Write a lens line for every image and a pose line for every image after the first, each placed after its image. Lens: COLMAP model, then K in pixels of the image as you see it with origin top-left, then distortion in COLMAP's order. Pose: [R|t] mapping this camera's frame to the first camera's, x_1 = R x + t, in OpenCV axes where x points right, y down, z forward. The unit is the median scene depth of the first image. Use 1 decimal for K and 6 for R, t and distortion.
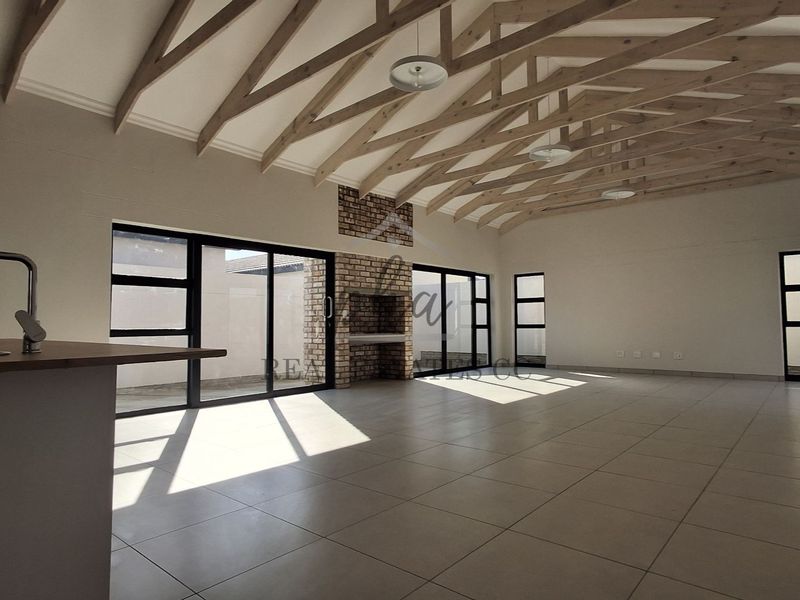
lens RADIAL K [[494.4, 0, 392.8], [0, 494.4, 301.3], [0, 0, 1]] dist [-0.005564, 0.008318]
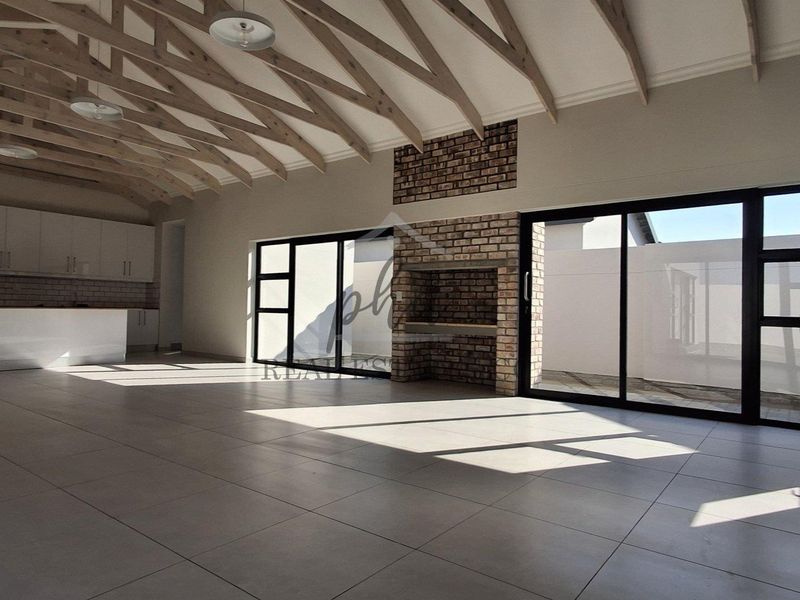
lens RADIAL K [[519.4, 0, 396.9], [0, 519.4, 295.4], [0, 0, 1]] dist [0.000388, -0.002542]
pose [[0.061734, -0.013223, -0.998005, 0.782478], [0.033498, 0.999376, -0.011169, 0.033733], [0.997530, -0.032741, 0.062139, 0.910389]]
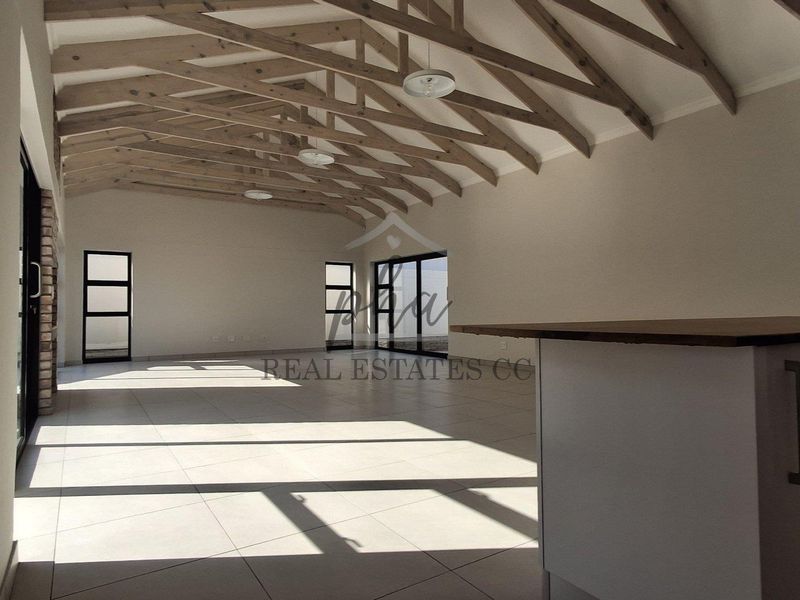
lens RADIAL K [[494.4, 0, 398.6], [0, 494.4, 299.5], [0, 0, 1]] dist [-0.005564, 0.008318]
pose [[0.270804, 0.027841, 0.962232, -0.555556], [-0.041647, 0.998985, -0.017183, 0.026390], [-0.961733, -0.035421, 0.271689, 0.403548]]
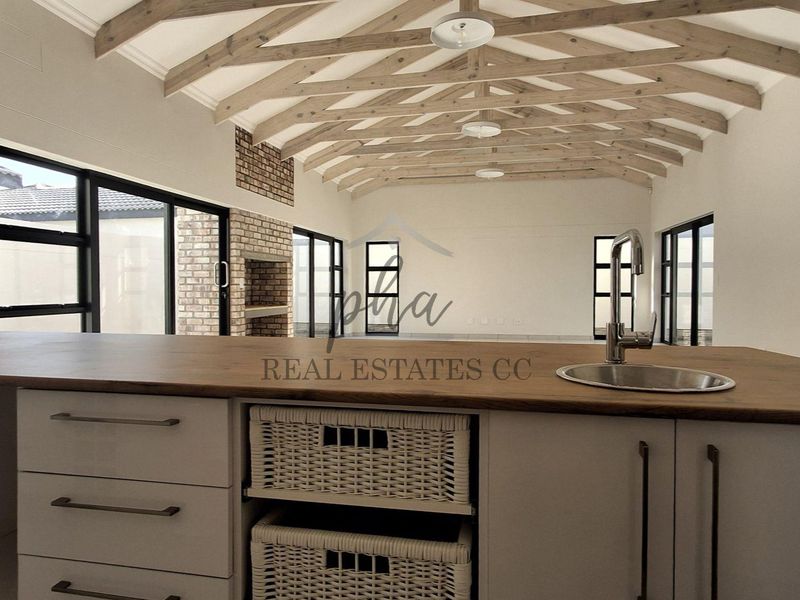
lens RADIAL K [[519.4, 0, 393.0], [0, 519.4, 296.2], [0, 0, 1]] dist [0.000388, -0.002542]
pose [[0.877498, -0.000769, 0.479580, -0.285200], [-0.029598, 0.998006, 0.055756, -0.008008], [-0.478667, -0.063120, 0.875725, 0.098156]]
